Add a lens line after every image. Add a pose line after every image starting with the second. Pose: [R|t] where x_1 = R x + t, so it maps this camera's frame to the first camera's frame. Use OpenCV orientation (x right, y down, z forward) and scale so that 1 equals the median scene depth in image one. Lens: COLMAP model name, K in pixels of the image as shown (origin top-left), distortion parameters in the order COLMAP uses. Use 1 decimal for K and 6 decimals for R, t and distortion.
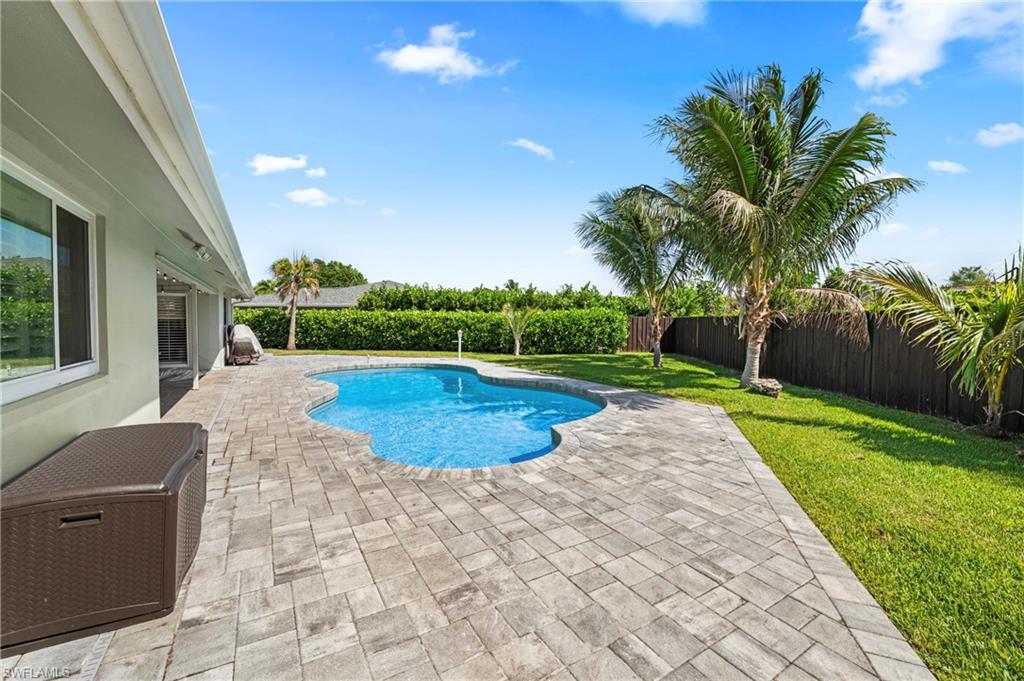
lens RADIAL K [[413.9, 0, 512.0], [0, 413.9, 340.5], [0, 0, 1]] dist [-0.018409, -0.000026]
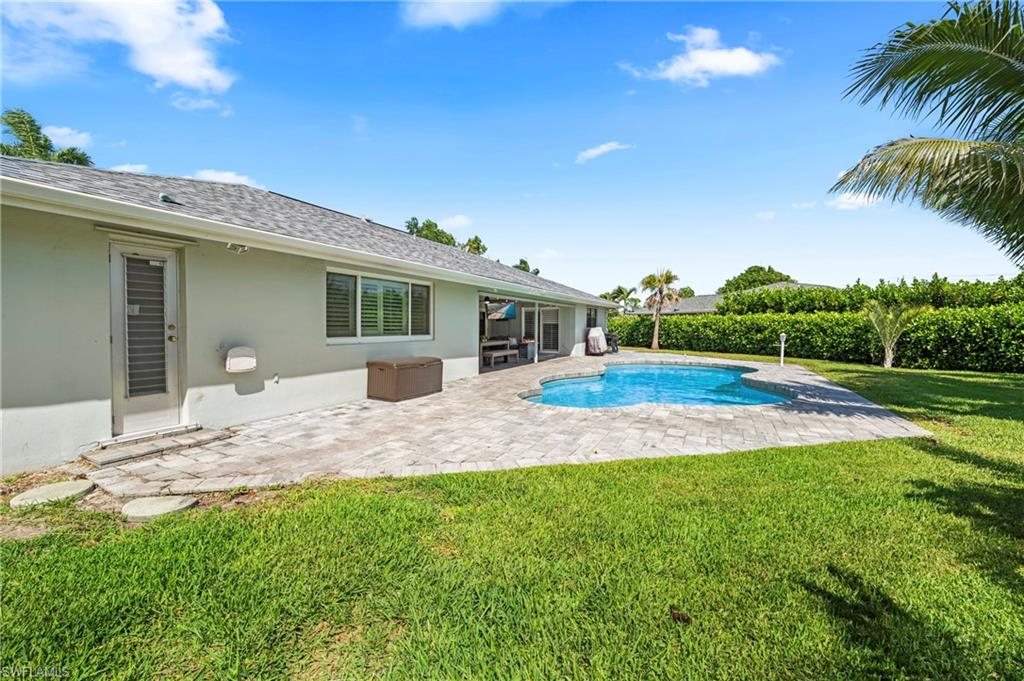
lens RADIAL K [[413.9, 0, 512.0], [0, 413.9, 340.5], [0, 0, 1]] dist [-0.018409, -0.000026]
pose [[0.529294, 0.023257, -0.848120, 0.276320], [-0.036985, 0.999306, 0.004321, 0.007760], [0.847632, 0.029081, 0.529787, -0.005660]]
